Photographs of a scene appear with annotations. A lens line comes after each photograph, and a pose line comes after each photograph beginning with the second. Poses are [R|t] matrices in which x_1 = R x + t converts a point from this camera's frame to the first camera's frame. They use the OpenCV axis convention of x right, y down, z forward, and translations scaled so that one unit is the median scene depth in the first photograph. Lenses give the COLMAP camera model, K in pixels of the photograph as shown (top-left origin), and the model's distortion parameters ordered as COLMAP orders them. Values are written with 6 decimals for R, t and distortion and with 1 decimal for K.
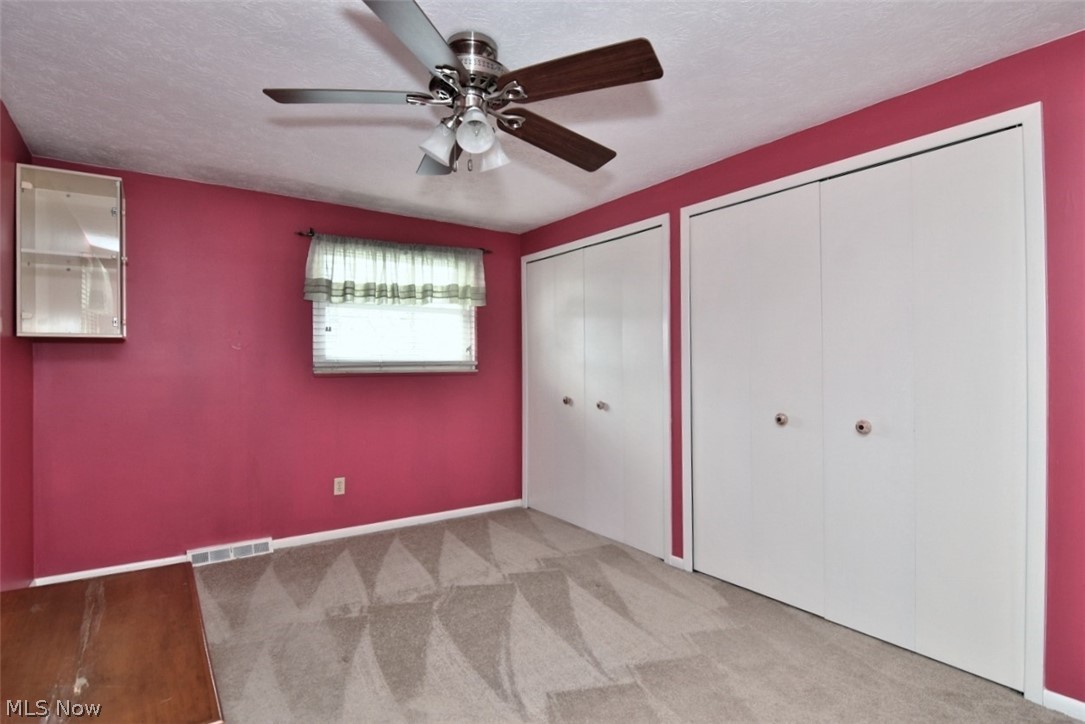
lens RADIAL K [[547.7, 0, 543.7], [0, 547.7, 364.7], [0, 0, 1]] dist [0.000069, -0.000876]
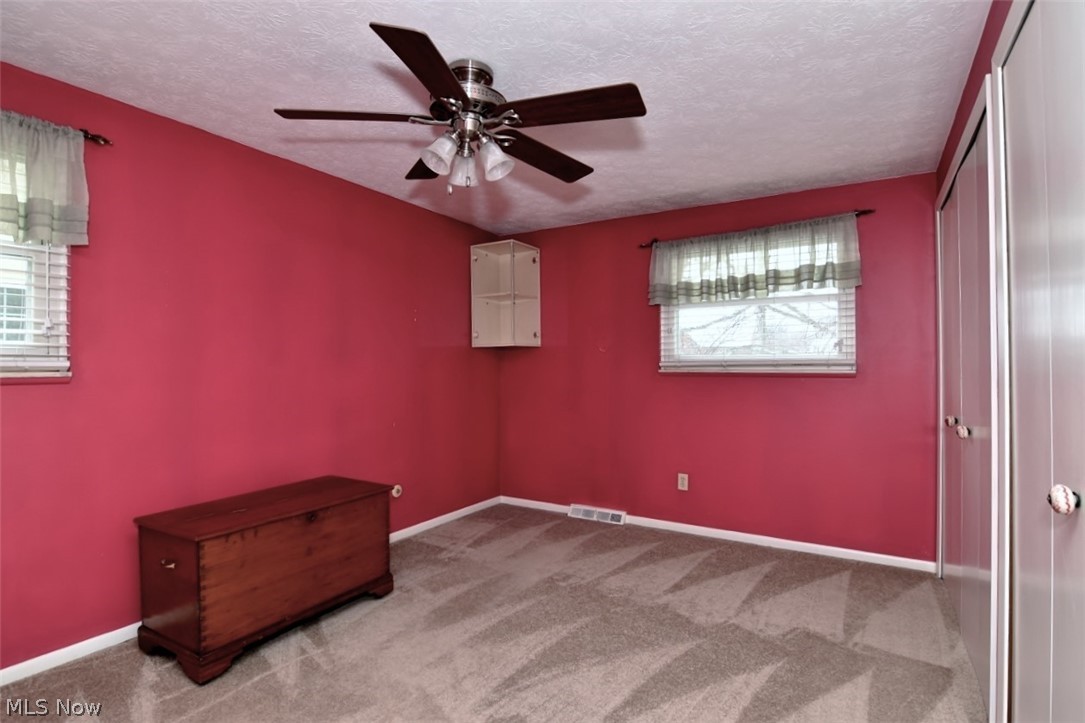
lens RADIAL K [[547.7, 0, 540.9], [0, 547.7, 362.5], [0, 0, 1]] dist [0.000069, -0.000876]
pose [[0.398153, 0.000328, -0.917319, 0.495654], [0.002405, 0.999996, 0.001401, -0.005181], [0.917316, -0.002764, 0.398151, 0.367820]]
